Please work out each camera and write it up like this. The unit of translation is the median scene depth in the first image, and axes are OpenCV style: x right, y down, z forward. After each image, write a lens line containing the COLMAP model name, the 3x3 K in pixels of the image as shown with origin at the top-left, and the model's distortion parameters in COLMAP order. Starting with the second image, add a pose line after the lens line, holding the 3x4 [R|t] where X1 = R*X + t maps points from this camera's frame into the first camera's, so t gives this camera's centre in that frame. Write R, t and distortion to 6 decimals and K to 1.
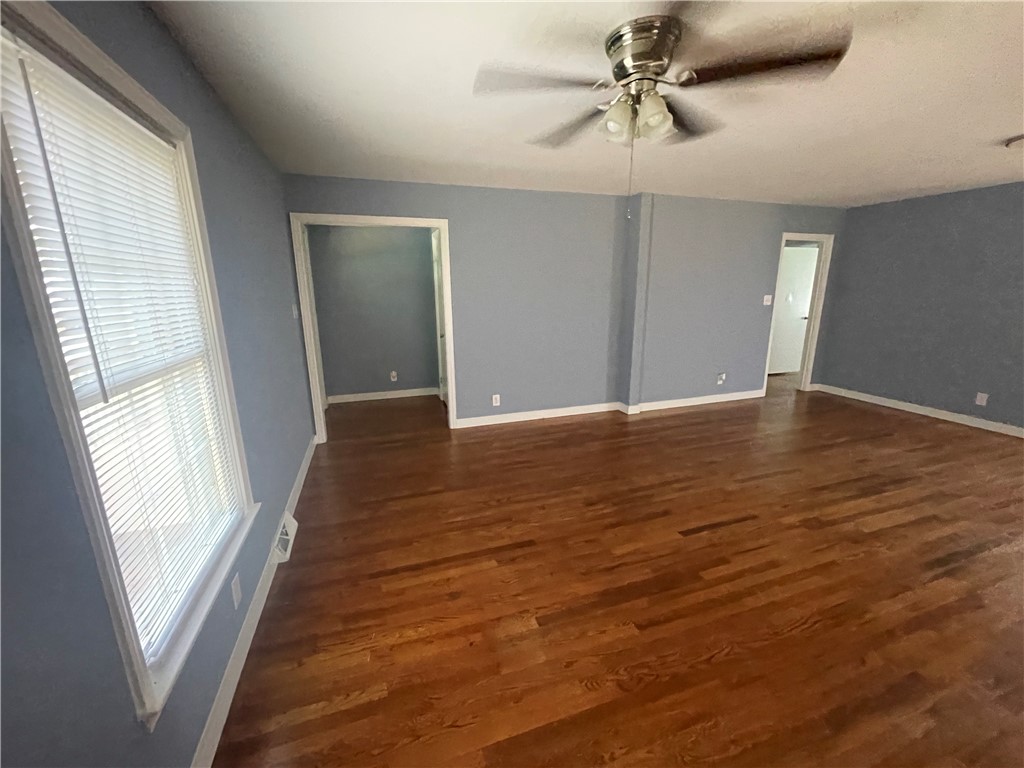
lens RADIAL K [[413.6, 0, 515.9], [0, 413.6, 383.3], [0, 0, 1]] dist [-0.001088, 0.000244]
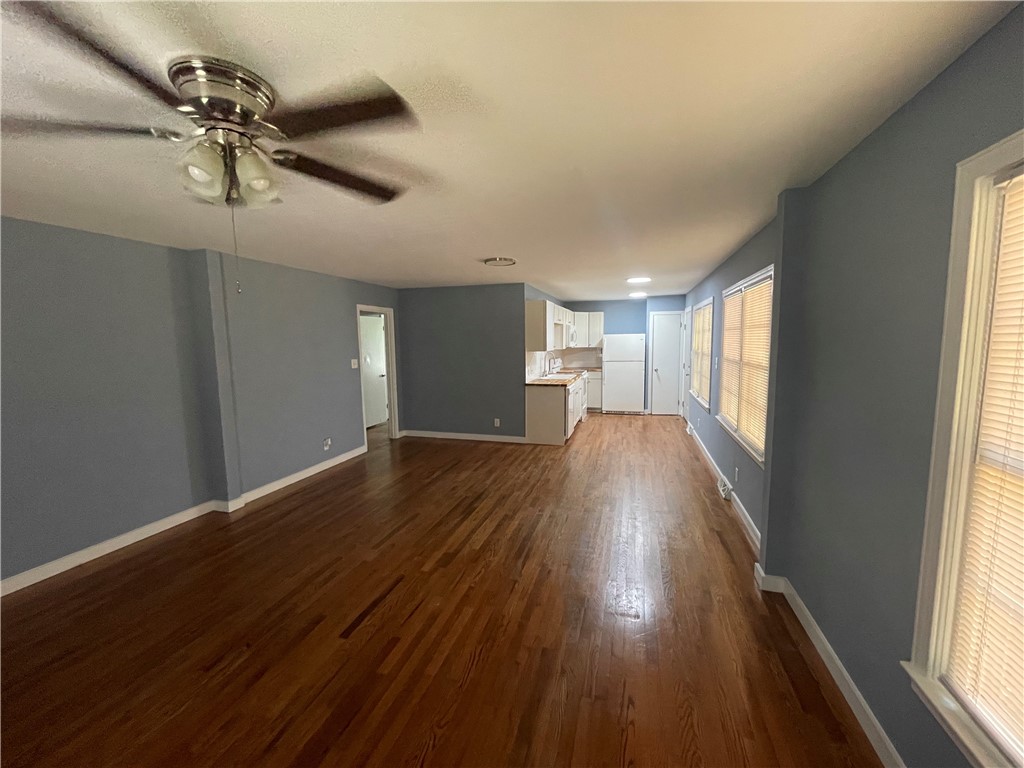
lens RADIAL K [[413.6, 0, 507.1], [0, 413.6, 386.2], [0, 0, 1]] dist [-0.001088, 0.000244]
pose [[0.594583, -0.092023, 0.798751, -0.039968], [0.194672, 0.980347, -0.031968, -0.051797], [-0.780111, 0.174502, 0.600812, 0.083614]]
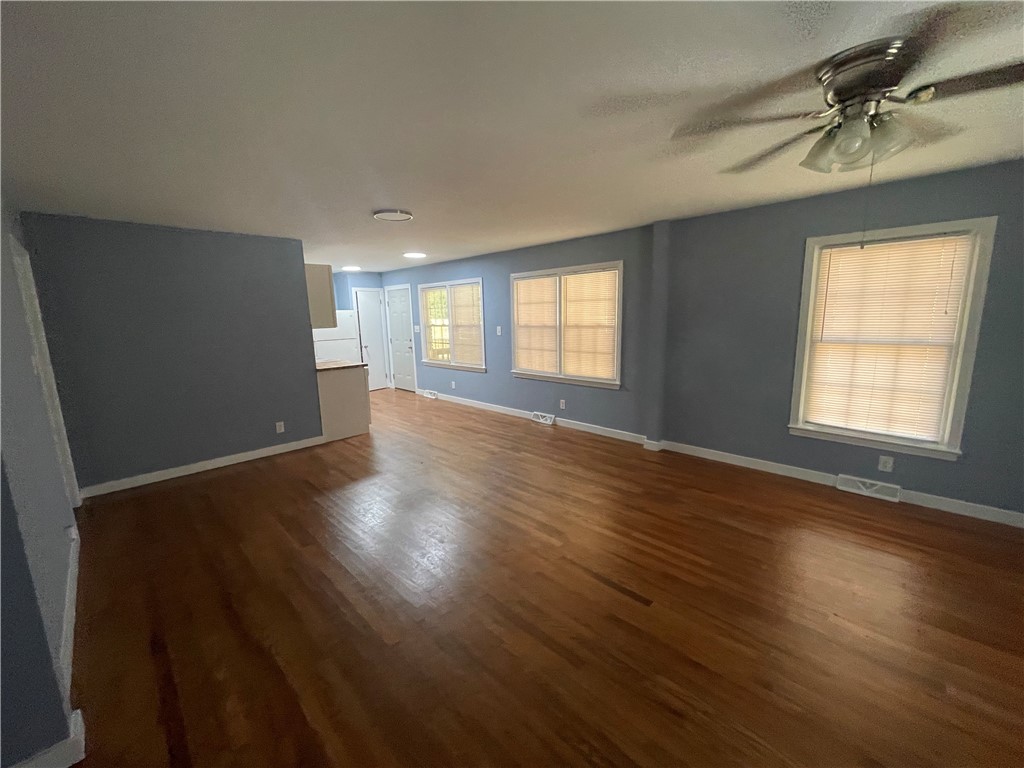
lens RADIAL K [[413.6, 0, 518.0], [0, 413.6, 384.8], [0, 0, 1]] dist [-0.001088, 0.000244]
pose [[-0.433833, -0.135833, 0.890696, -0.151951], [0.231741, 0.938489, 0.255996, -0.285688], [-0.870681, 0.317471, -0.375669, 1.174430]]
